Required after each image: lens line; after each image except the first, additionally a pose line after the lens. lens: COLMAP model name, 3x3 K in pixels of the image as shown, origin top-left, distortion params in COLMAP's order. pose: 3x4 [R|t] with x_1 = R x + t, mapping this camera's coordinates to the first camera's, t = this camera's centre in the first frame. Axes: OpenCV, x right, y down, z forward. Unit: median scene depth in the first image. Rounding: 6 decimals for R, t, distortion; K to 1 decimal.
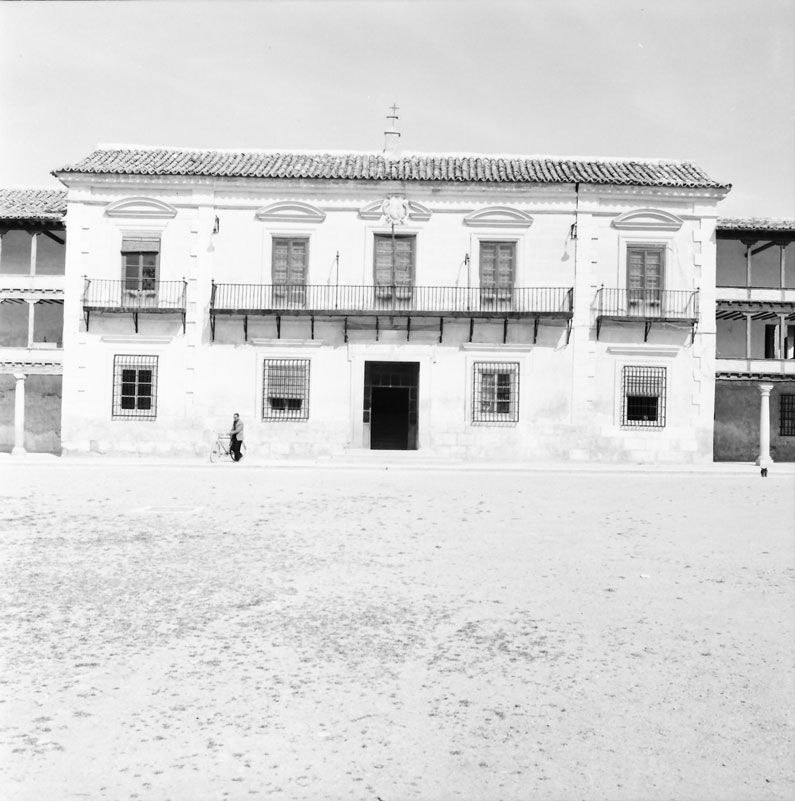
lens RADIAL K [[1033.0, 0, 409.4], [0, 1033.0, 403.8], [0, 0, 1]] dist [0.100731, -0.047114]
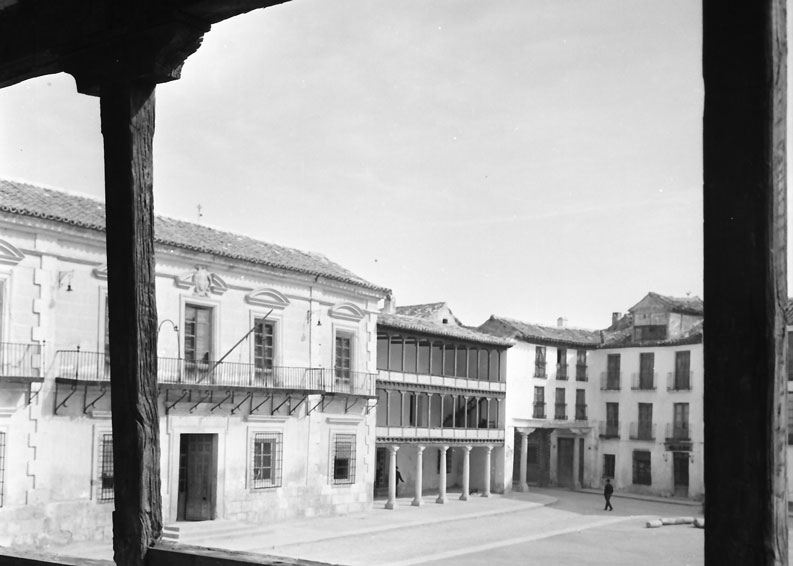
lens RADIAL K [[1049.8, 0, 394.2], [0, 1049.8, 371.3], [0, 0, 1]] dist [0.139837, -0.299221]
pose [[0.561019, 0.034372, 0.827089, -0.750588], [-0.040922, 0.999068, -0.013761, -0.093857], [-0.826791, -0.026126, 0.561903, 0.272580]]
